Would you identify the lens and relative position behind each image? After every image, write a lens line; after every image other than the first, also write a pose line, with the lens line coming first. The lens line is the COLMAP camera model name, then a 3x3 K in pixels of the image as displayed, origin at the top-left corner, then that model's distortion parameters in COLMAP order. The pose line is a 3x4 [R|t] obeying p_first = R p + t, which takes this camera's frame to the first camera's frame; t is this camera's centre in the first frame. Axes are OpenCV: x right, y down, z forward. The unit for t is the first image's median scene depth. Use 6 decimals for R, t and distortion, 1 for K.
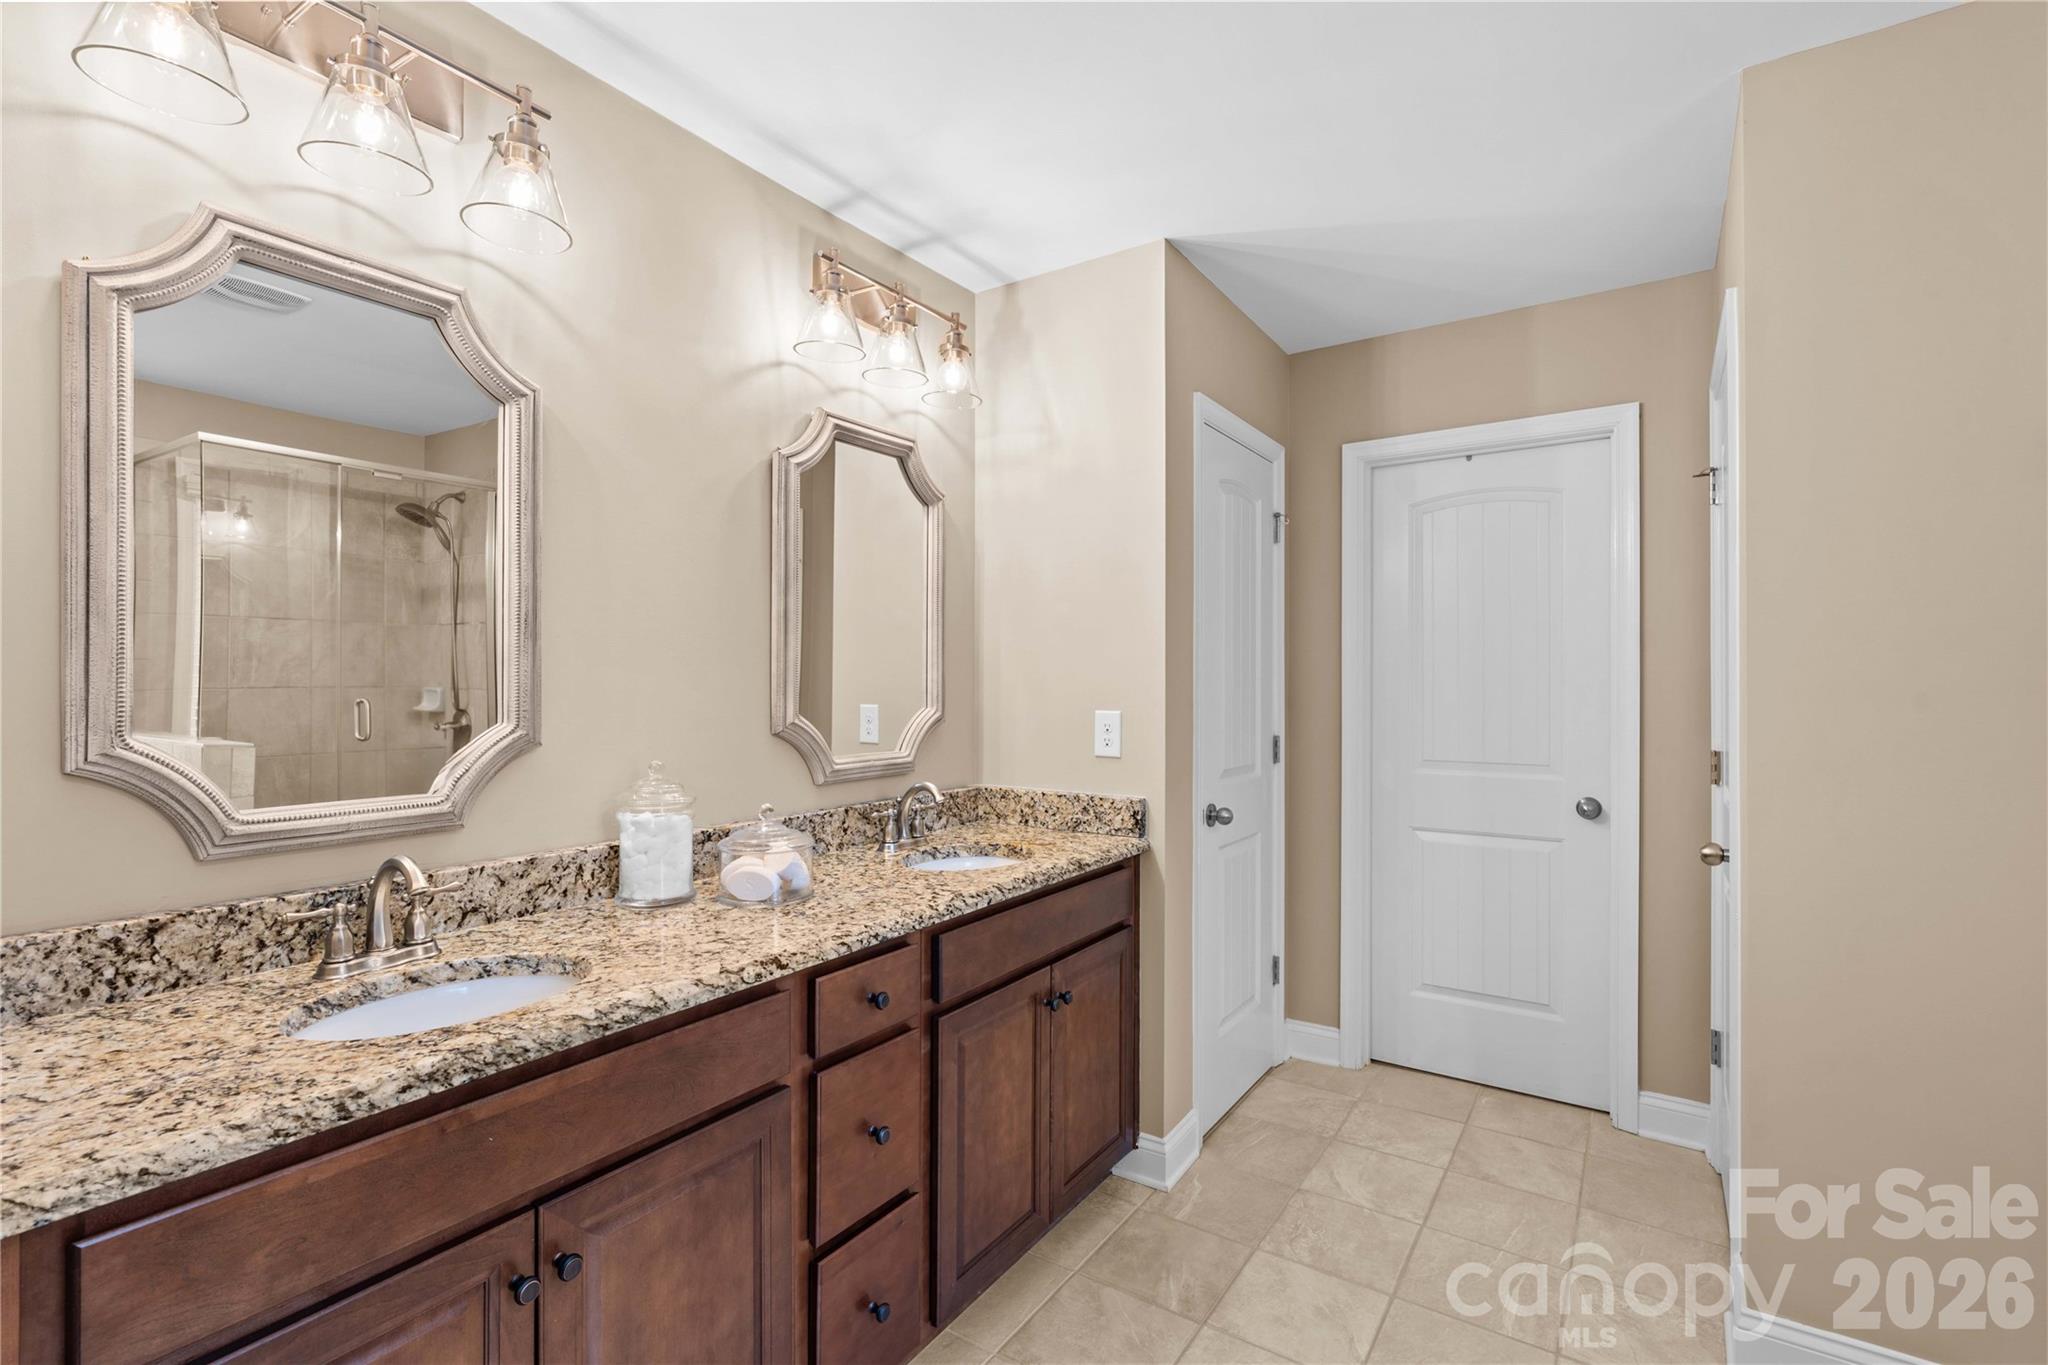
lens RADIAL K [[936.6, 0, 1024.8], [0, 936.6, 678.4], [0, 0, 1]] dist [-0.010548, 0.001391]
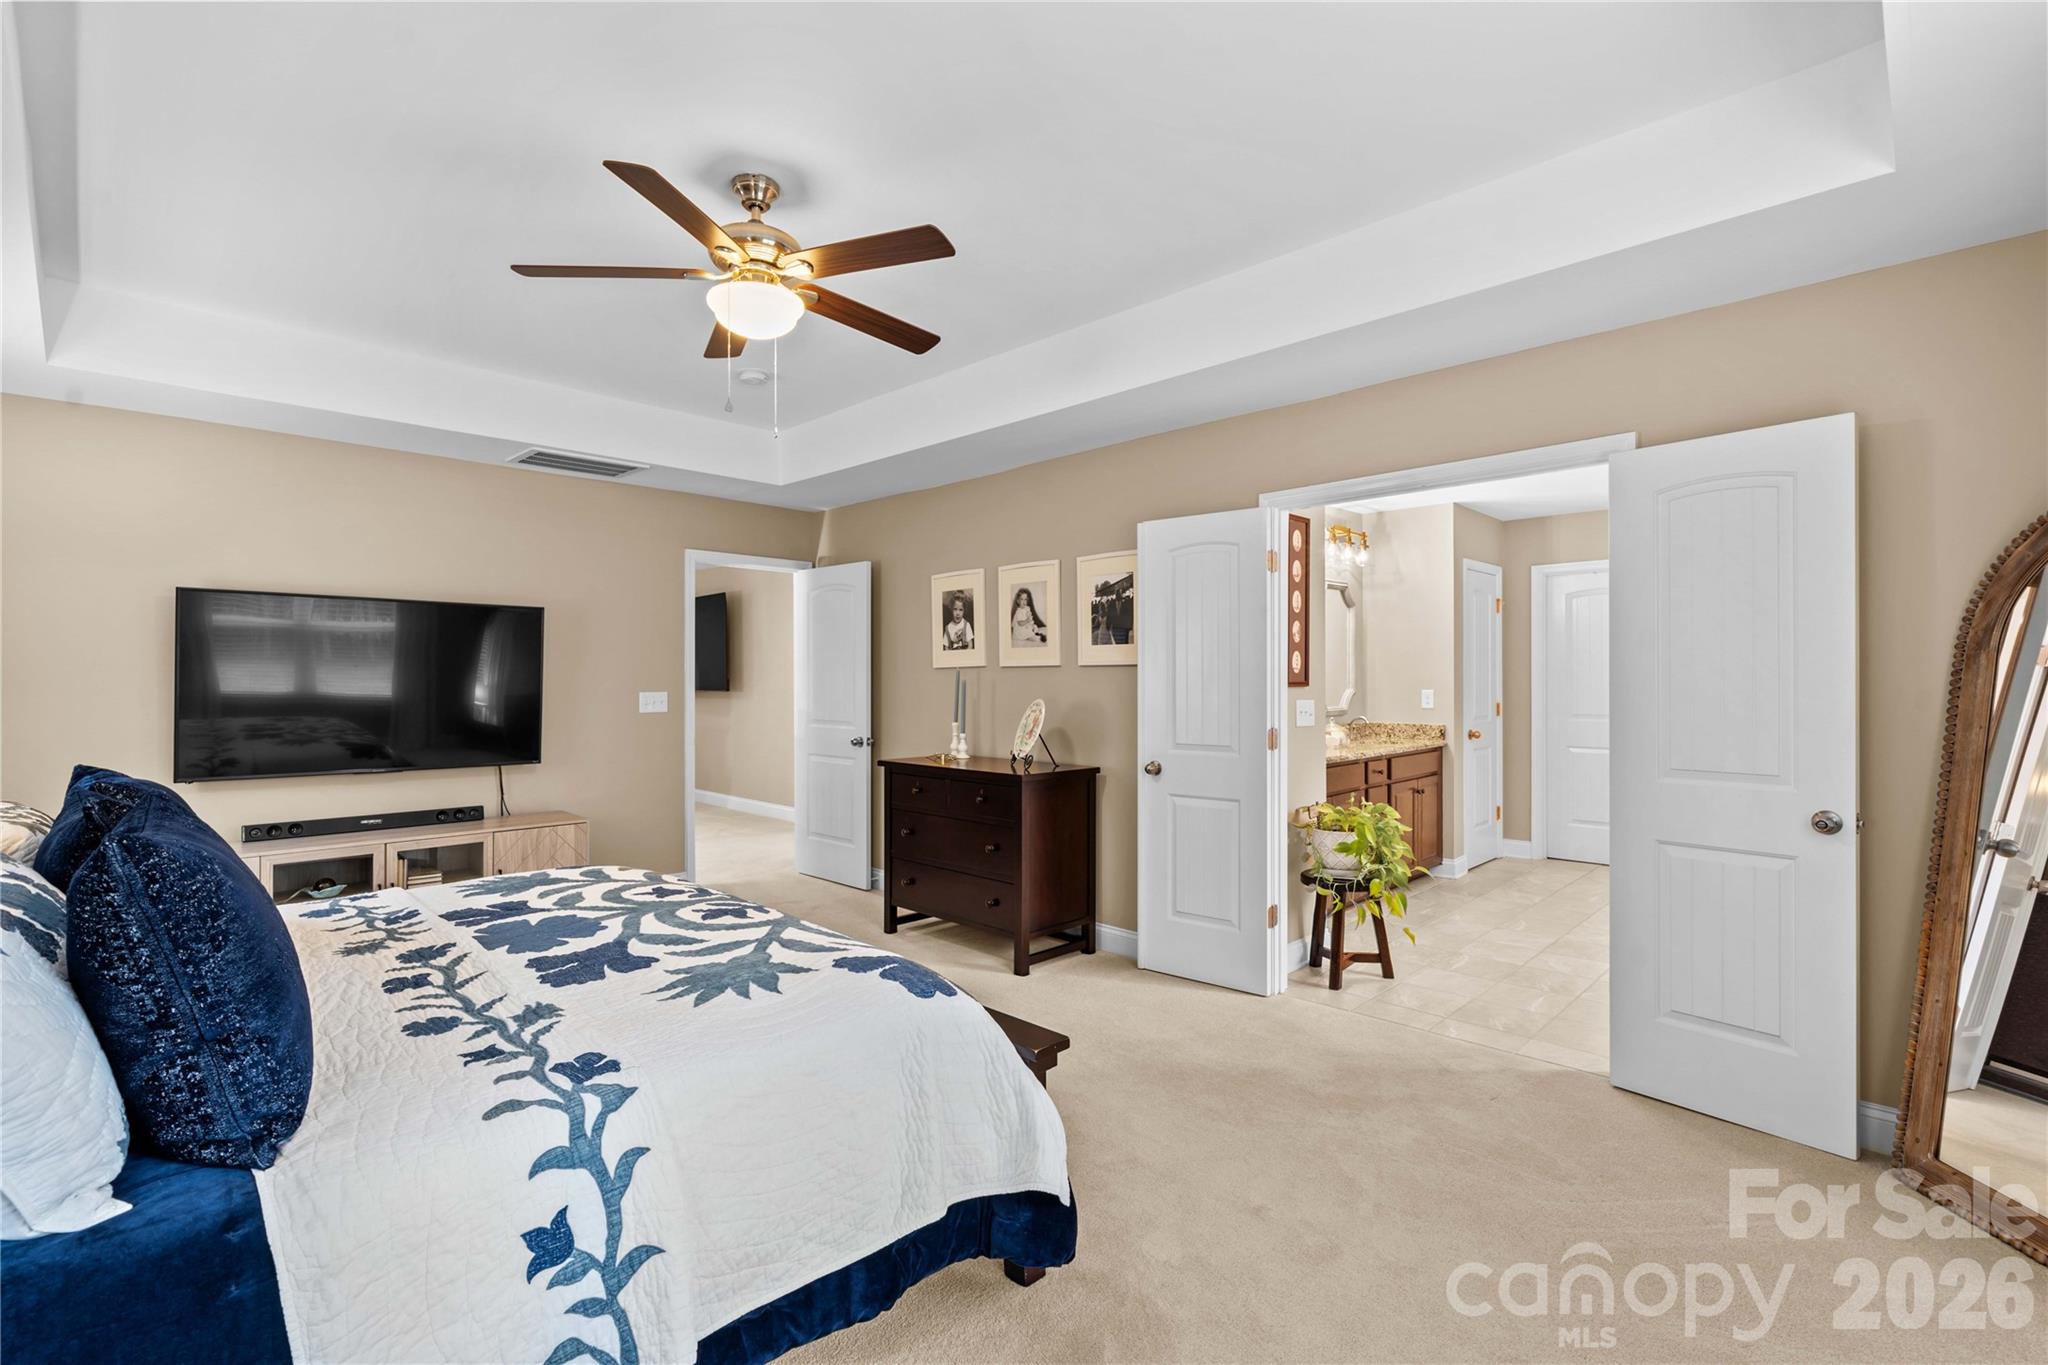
lens RADIAL K [[961.2, 0, 1015.2], [0, 961.2, 662.3], [0, 0, 1]] dist [-0.011372, 0.000674]
pose [[0.982384, -0.001511, -0.186866, -0.474233], [-0.000798, 0.999924, -0.012283, -0.006323], [0.186871, 0.012216, 0.982309, -1.584399]]
